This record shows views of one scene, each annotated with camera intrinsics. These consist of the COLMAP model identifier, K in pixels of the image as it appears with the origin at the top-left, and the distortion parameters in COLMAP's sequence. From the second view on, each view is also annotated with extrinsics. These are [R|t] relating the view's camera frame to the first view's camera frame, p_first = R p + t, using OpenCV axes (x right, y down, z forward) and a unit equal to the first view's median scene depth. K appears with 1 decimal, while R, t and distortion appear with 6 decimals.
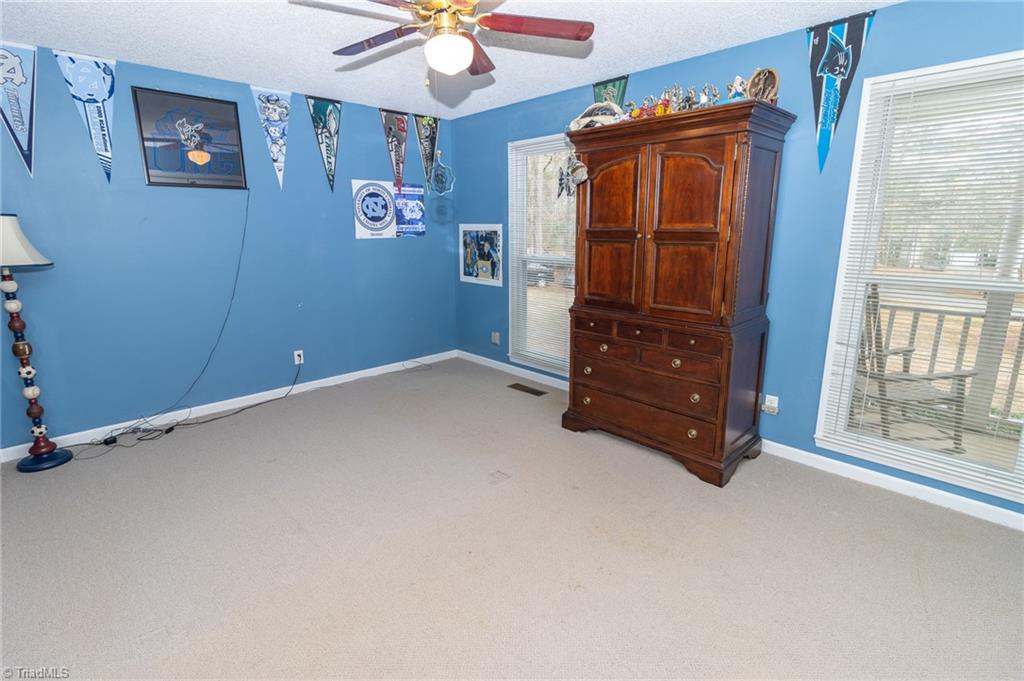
lens RADIAL K [[486.5, 0, 519.0], [0, 486.5, 330.8], [0, 0, 1]] dist [0.000044, 0.000313]
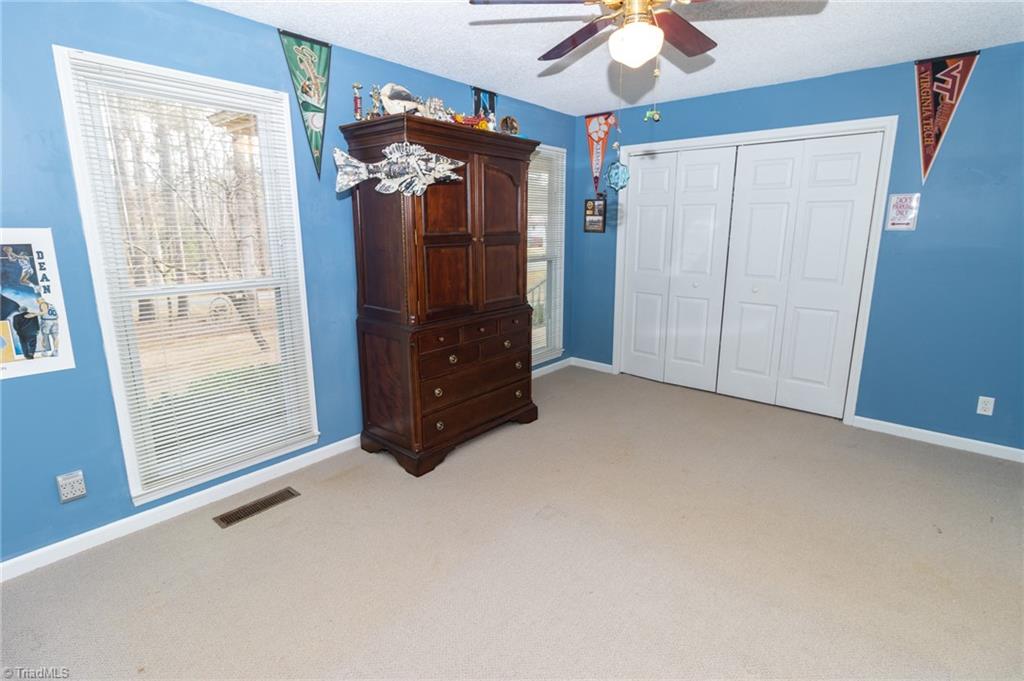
lens RADIAL K [[490.9, 0, 513.4], [0, 490.9, 328.1], [0, 0, 1]] dist [-0.001552, 0.000251]
pose [[-0.097763, -0.200463, 0.974811, -0.699079], [0.212264, 0.952765, 0.217217, -0.189007], [-0.972310, 0.228153, -0.050594, 0.855324]]
